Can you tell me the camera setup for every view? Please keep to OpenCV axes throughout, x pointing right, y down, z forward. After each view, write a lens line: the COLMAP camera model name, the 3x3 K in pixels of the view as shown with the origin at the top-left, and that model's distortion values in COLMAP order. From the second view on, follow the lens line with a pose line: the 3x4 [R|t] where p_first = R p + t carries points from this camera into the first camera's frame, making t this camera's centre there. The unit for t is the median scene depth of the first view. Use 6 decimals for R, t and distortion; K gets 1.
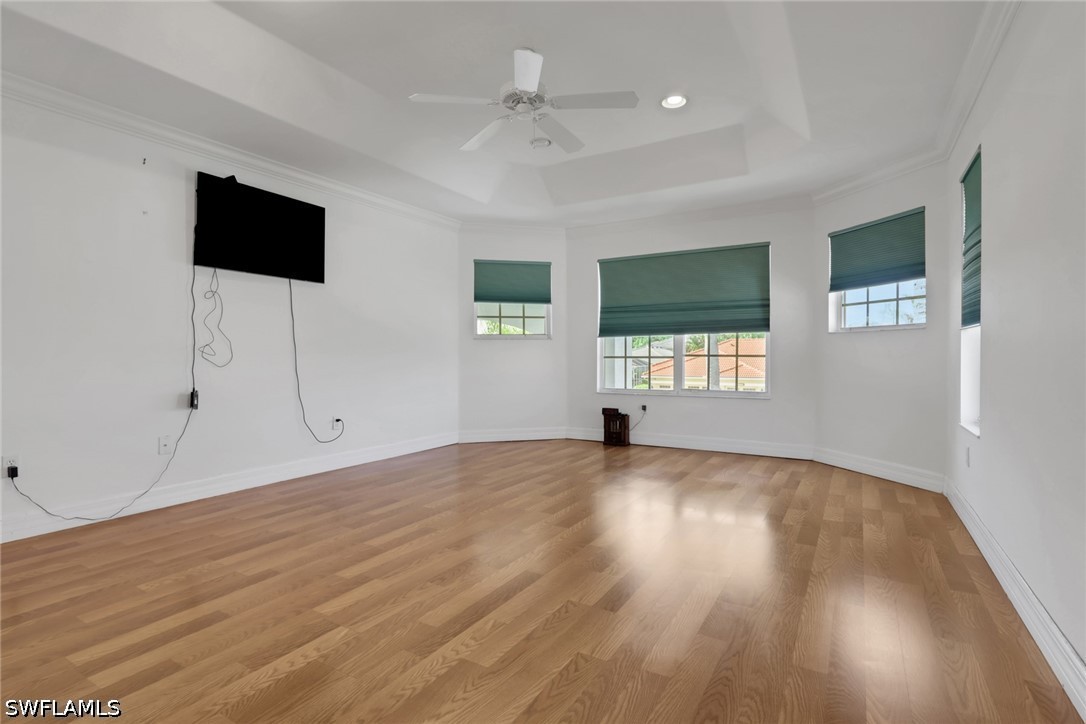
lens RADIAL K [[539.5, 0, 535.0], [0, 539.5, 354.1], [0, 0, 1]] dist [0.000684, 0.001018]
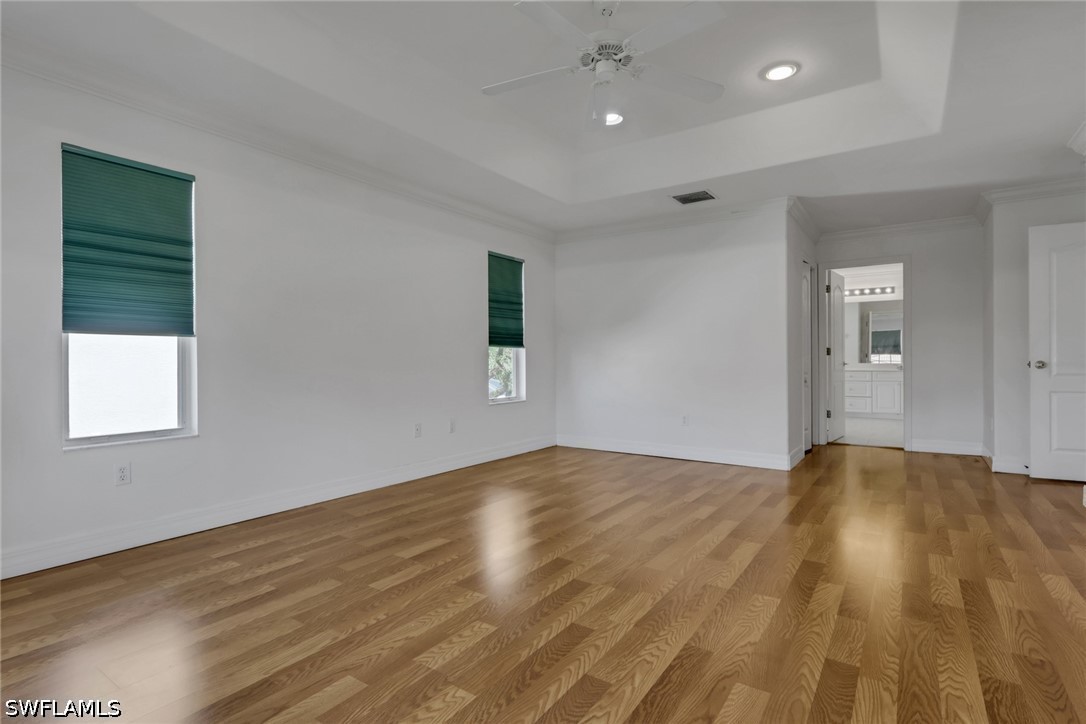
lens RADIAL K [[530.3, 0, 541.4], [0, 530.3, 354.2], [0, 0, 1]] dist [-0.000466, 0.000932]
pose [[-0.998538, 0.006339, 0.053689, 0.025750], [0.005894, 0.999947, -0.008443, -0.001972], [-0.053740, -0.008115, -0.998522, 1.196790]]
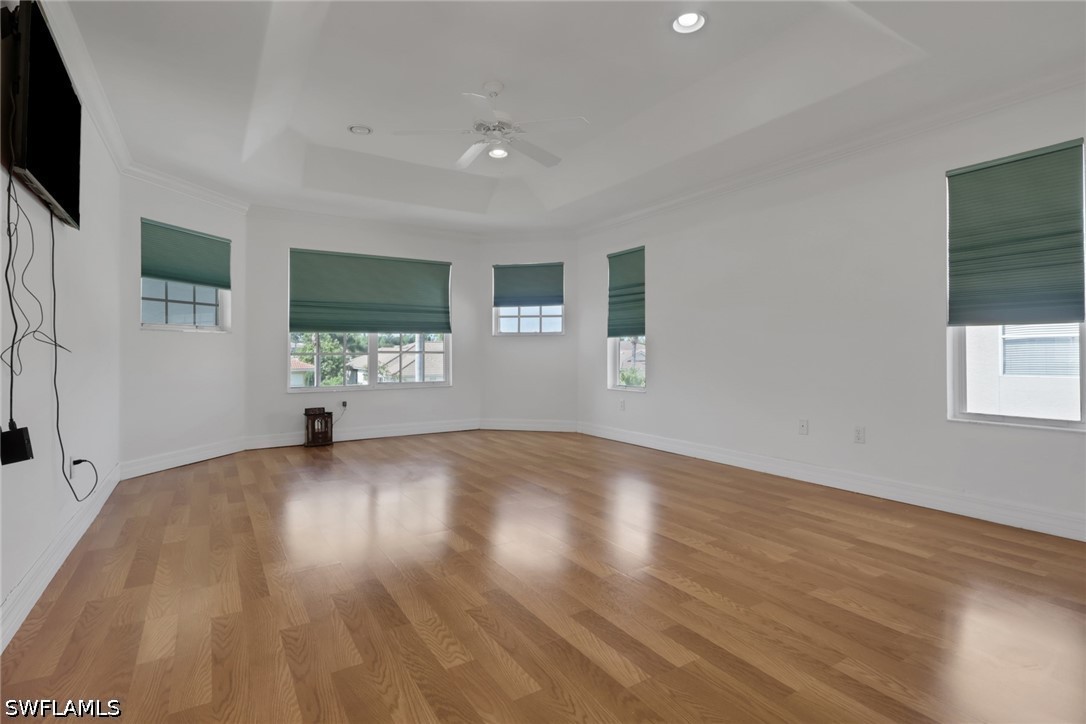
lens RADIAL K [[530.3, 0, 541.4], [0, 530.3, 354.2], [0, 0, 1]] dist [-0.000466, 0.000932]
pose [[0.437913, -0.002862, 0.899013, -0.635336], [0.001972, 0.999996, 0.002224, 0.005667], [-0.899015, 0.000799, 0.437917, 0.279300]]
